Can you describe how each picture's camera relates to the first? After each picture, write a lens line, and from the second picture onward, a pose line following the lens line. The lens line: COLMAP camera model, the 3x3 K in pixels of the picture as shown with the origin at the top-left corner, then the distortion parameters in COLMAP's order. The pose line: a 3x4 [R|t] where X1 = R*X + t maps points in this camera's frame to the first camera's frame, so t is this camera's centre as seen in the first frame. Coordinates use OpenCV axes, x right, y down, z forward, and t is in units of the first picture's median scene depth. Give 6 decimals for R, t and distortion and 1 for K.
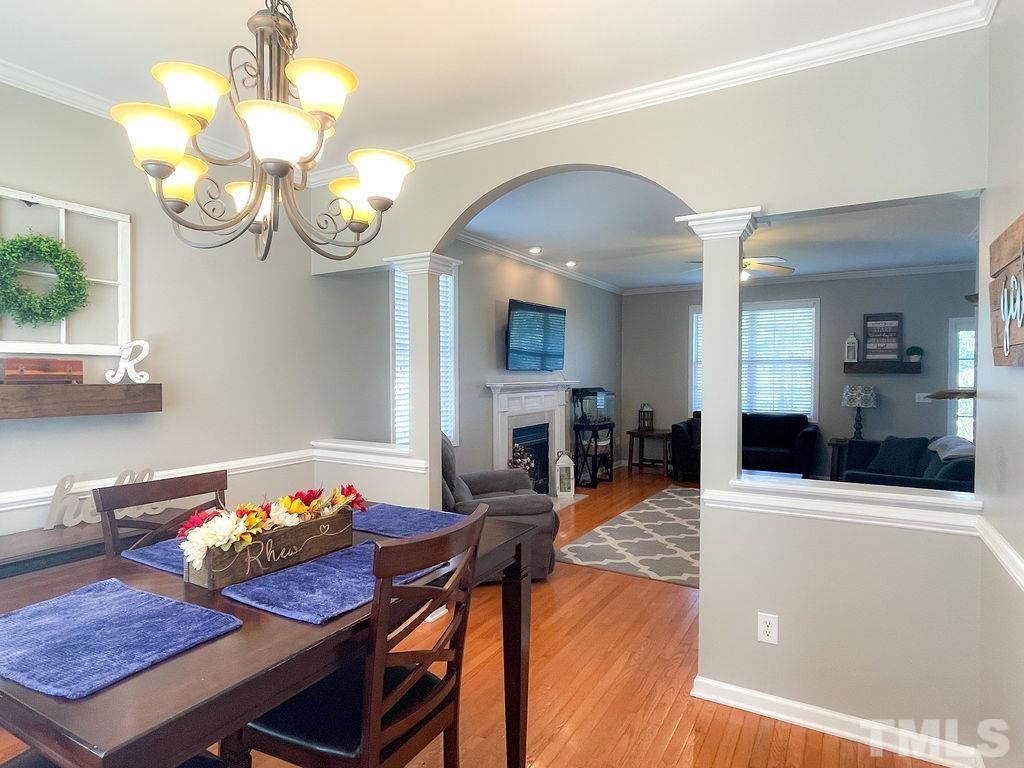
lens RADIAL K [[572.8, 0, 516.8], [0, 572.8, 375.6], [0, 0, 1]] dist [-0.002704, -0.001481]
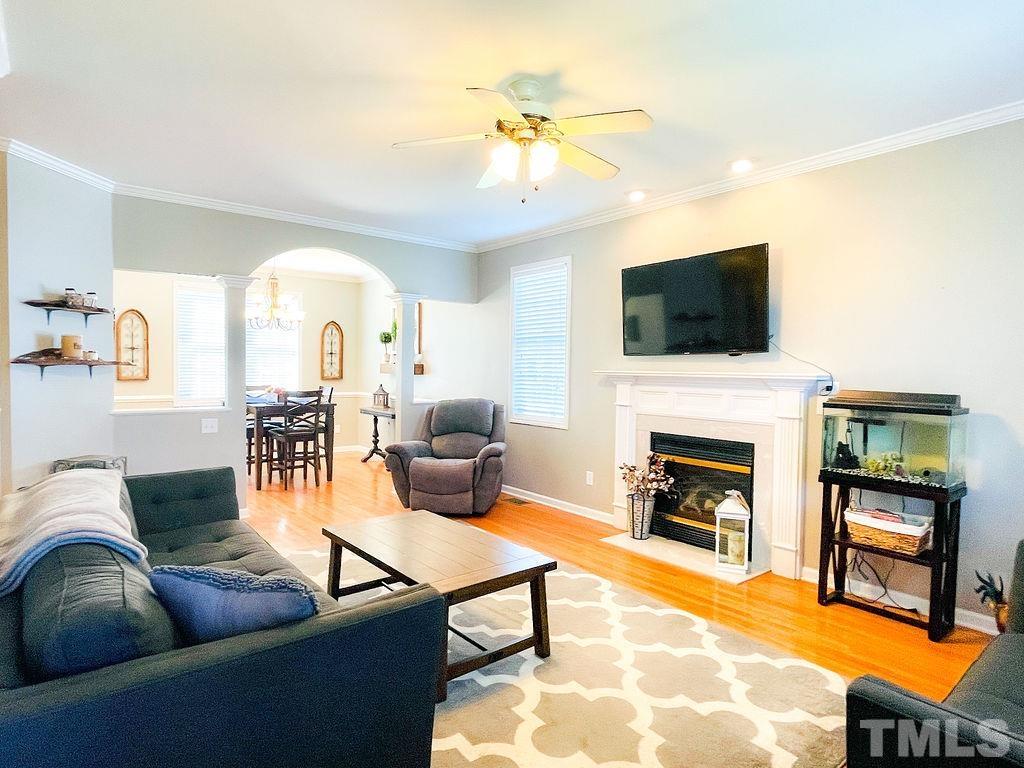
lens RADIAL K [[572.8, 0, 506.8], [0, 572.8, 384.4], [0, 0, 1]] dist [-0.002704, -0.001481]
pose [[-0.357119, 0.017953, -0.933887, 0.637415], [-0.022940, 0.999345, 0.027984, 0.009585], [0.933777, 0.031417, -0.356473, 0.885885]]
